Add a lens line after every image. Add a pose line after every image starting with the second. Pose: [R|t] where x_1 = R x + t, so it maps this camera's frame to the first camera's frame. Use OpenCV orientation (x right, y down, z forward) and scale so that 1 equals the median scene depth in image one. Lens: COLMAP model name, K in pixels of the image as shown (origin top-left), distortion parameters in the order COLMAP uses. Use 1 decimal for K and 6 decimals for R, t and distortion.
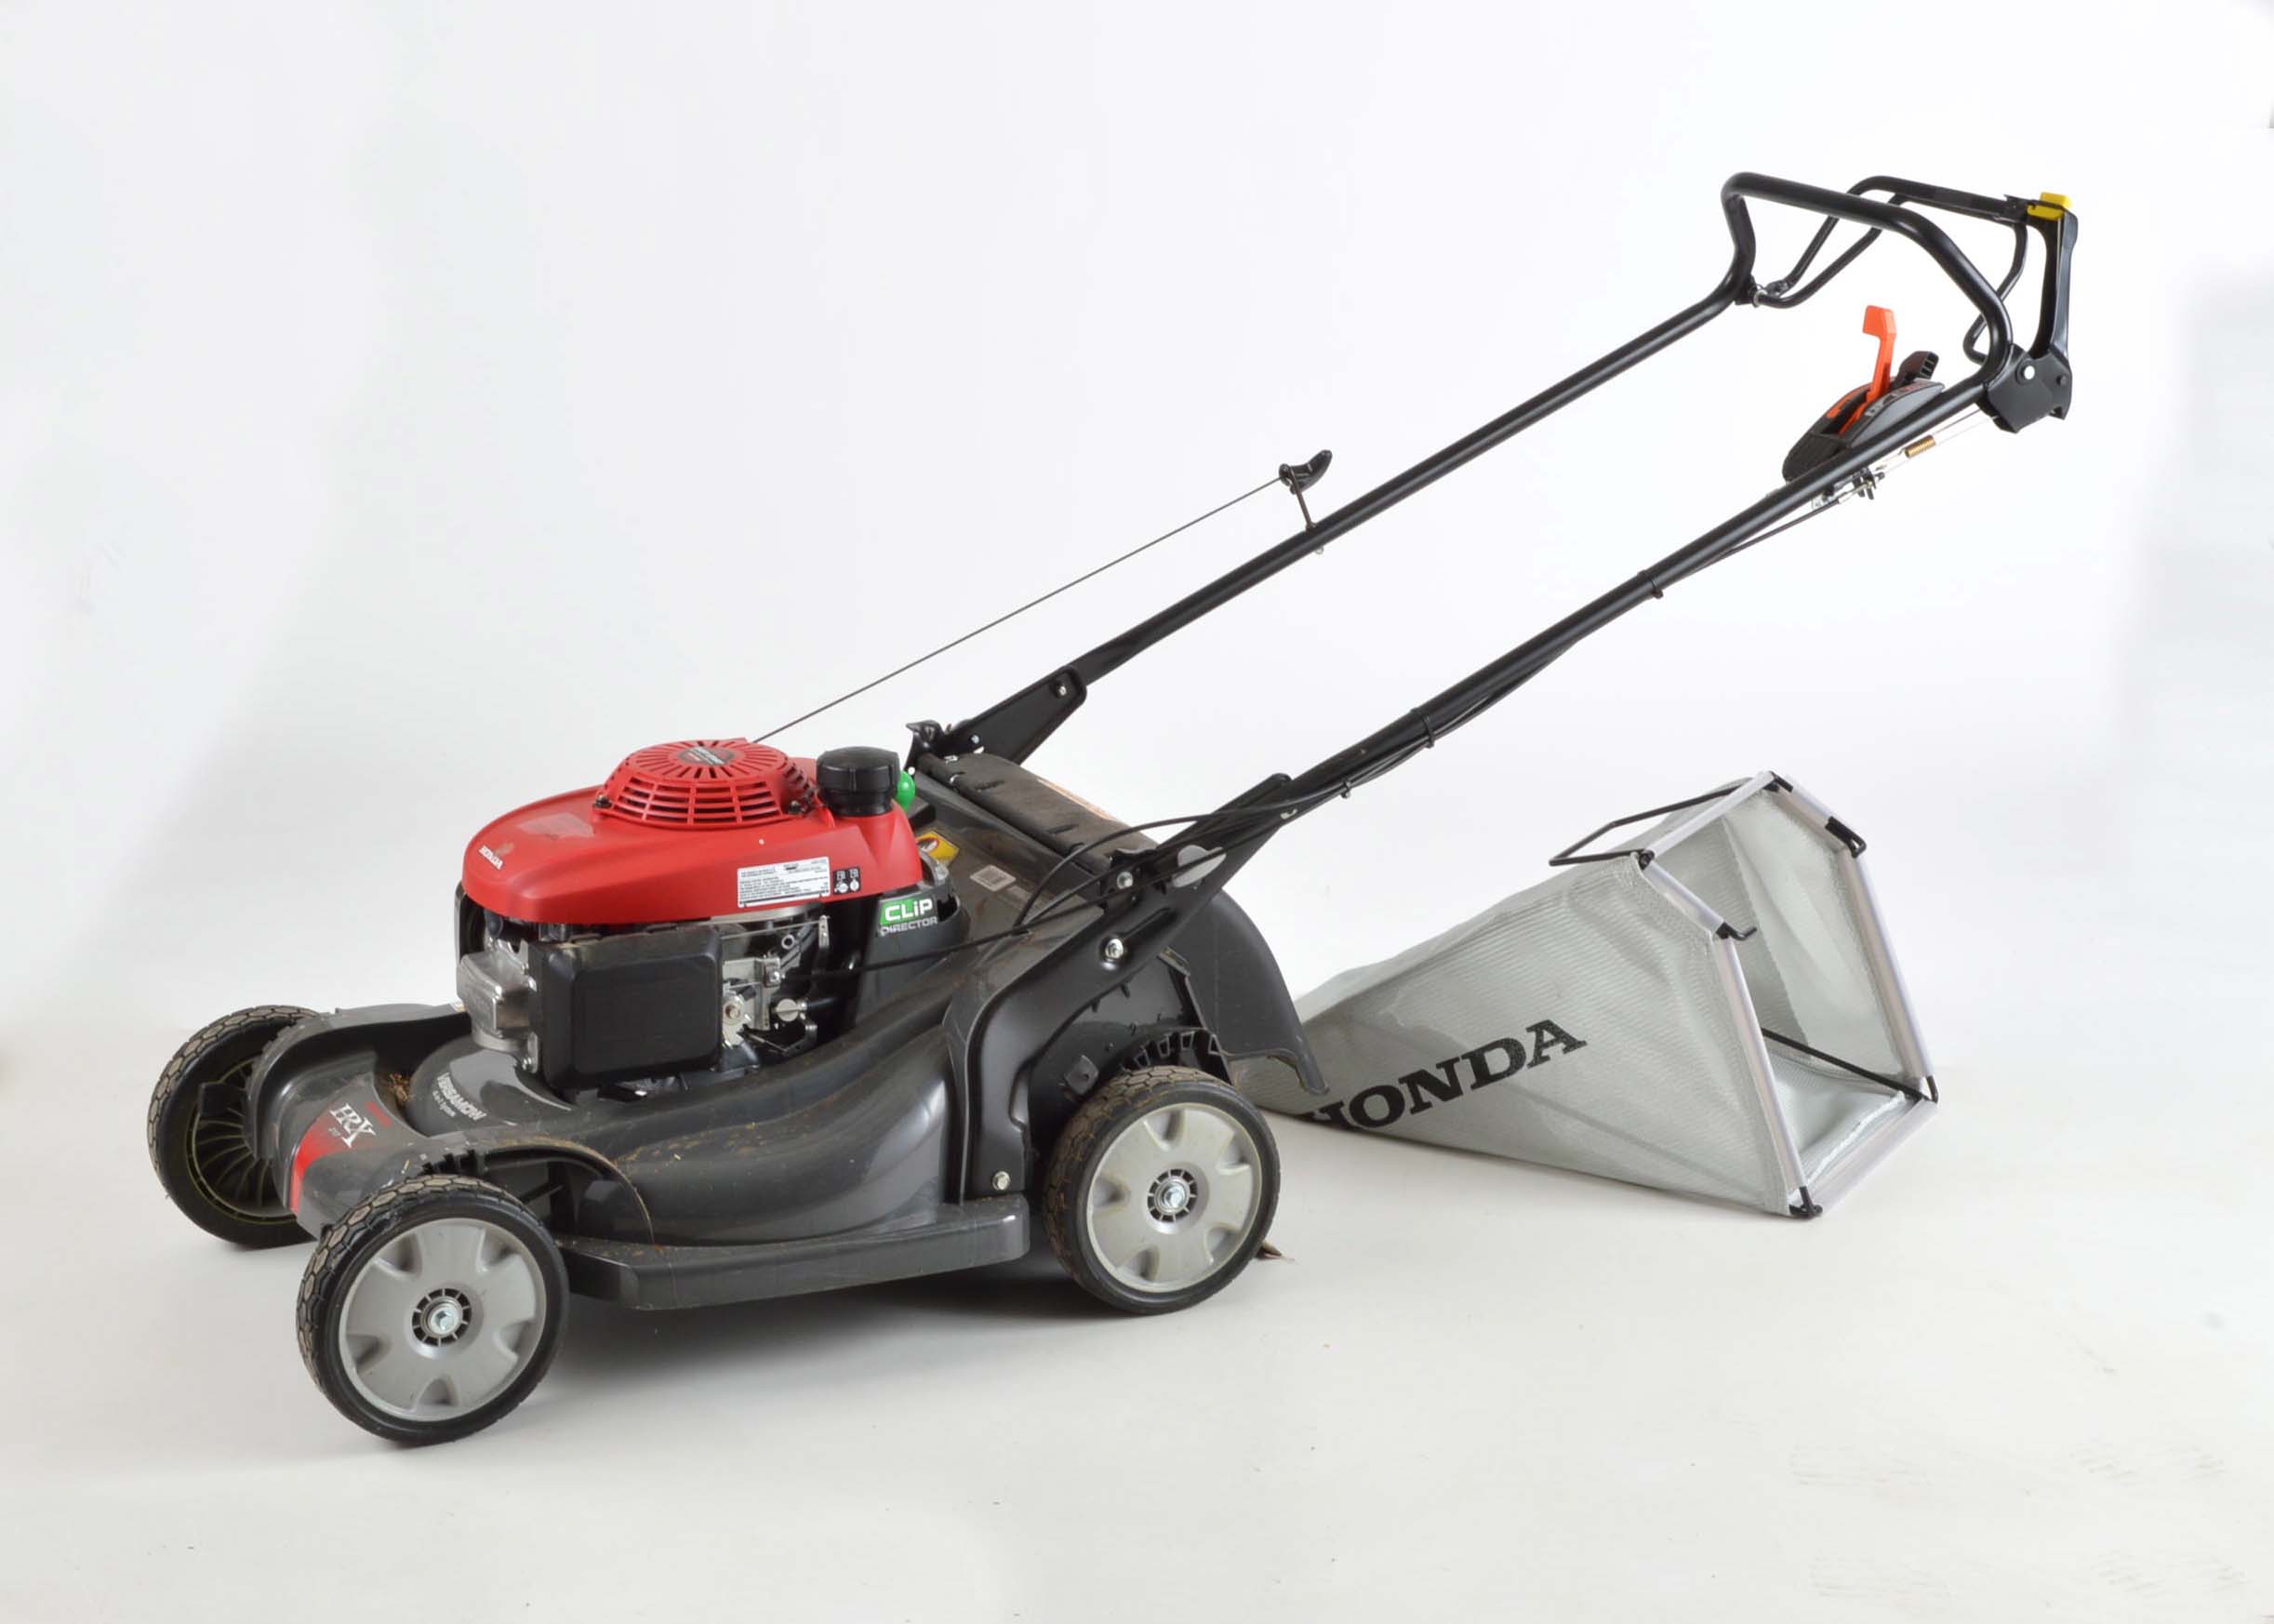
lens RADIAL K [[3867.5, 0, 1137.0], [0, 3867.5, 812.0], [0, 0, 1]] dist [-0.019035, -0.072714]
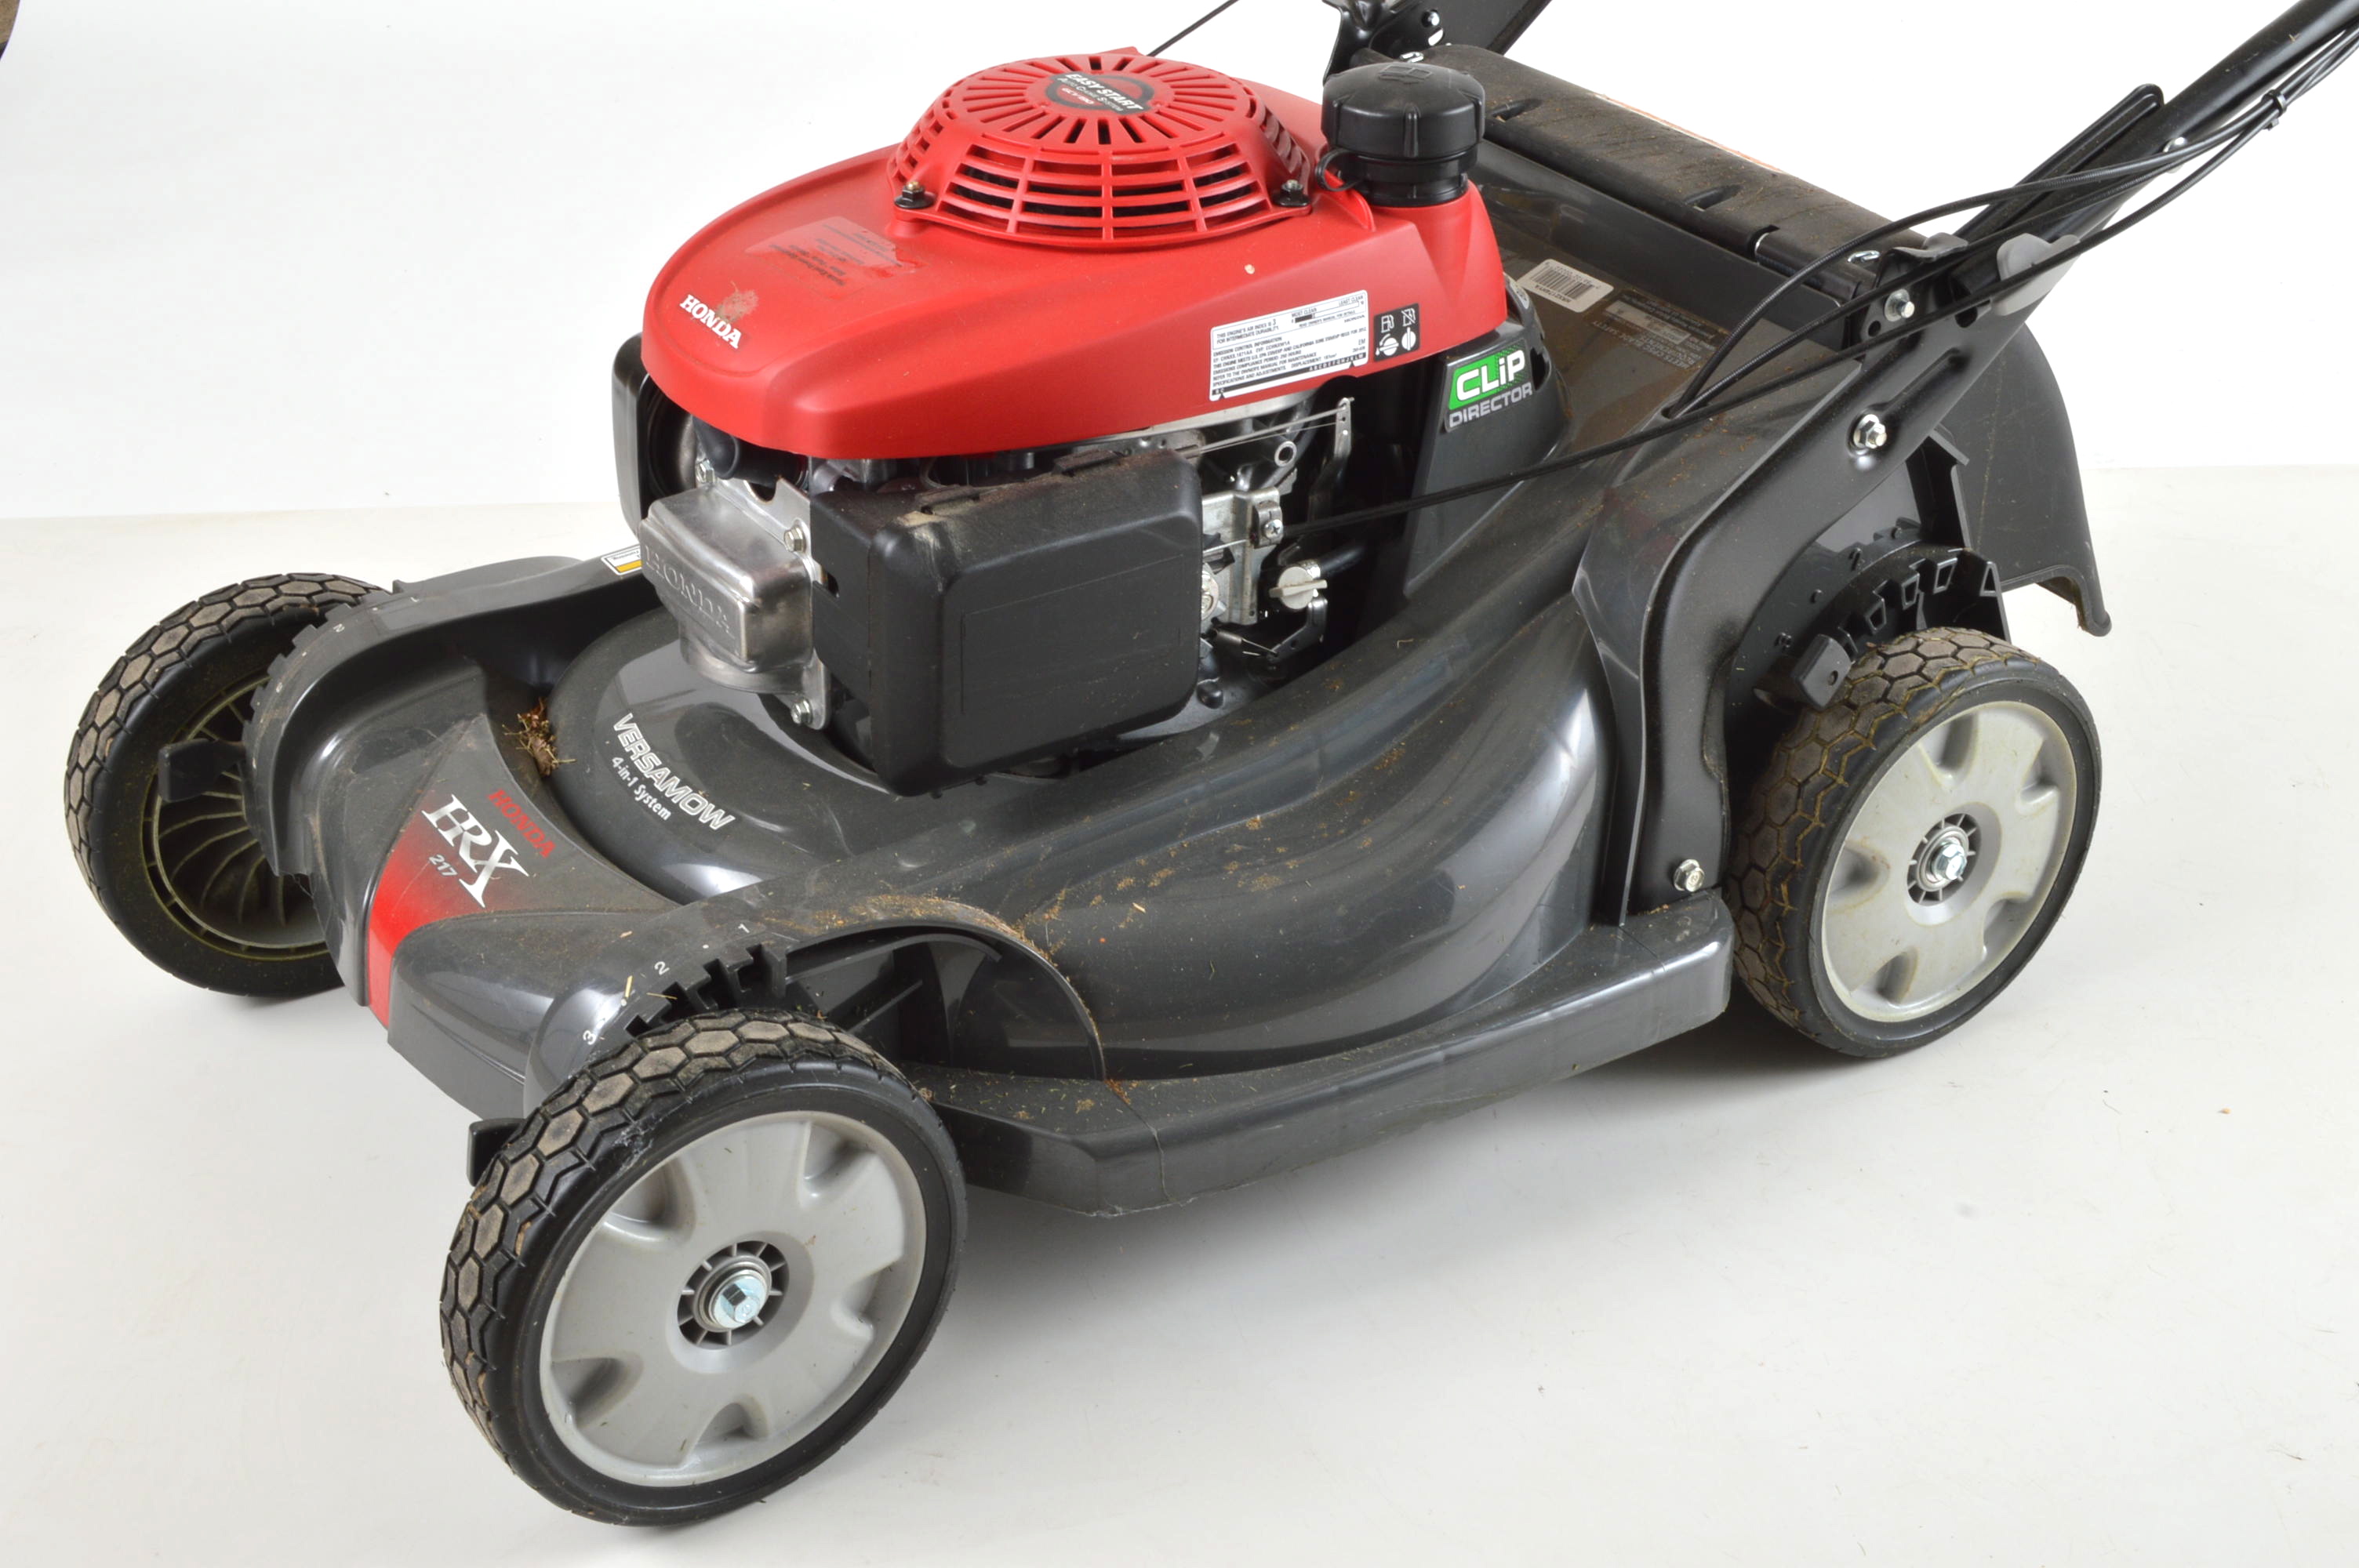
lens RADIAL K [[3213.2, 0, 1135.8], [0, 3213.2, 784.9], [0, 0, 1]] dist [-0.031295, -0.046065]
pose [[0.995246, -0.053453, 0.081411, -0.148376], [0.031944, 0.968842, 0.245612, -0.030374], [-0.092003, -0.241844, 0.965944, 0.573009]]
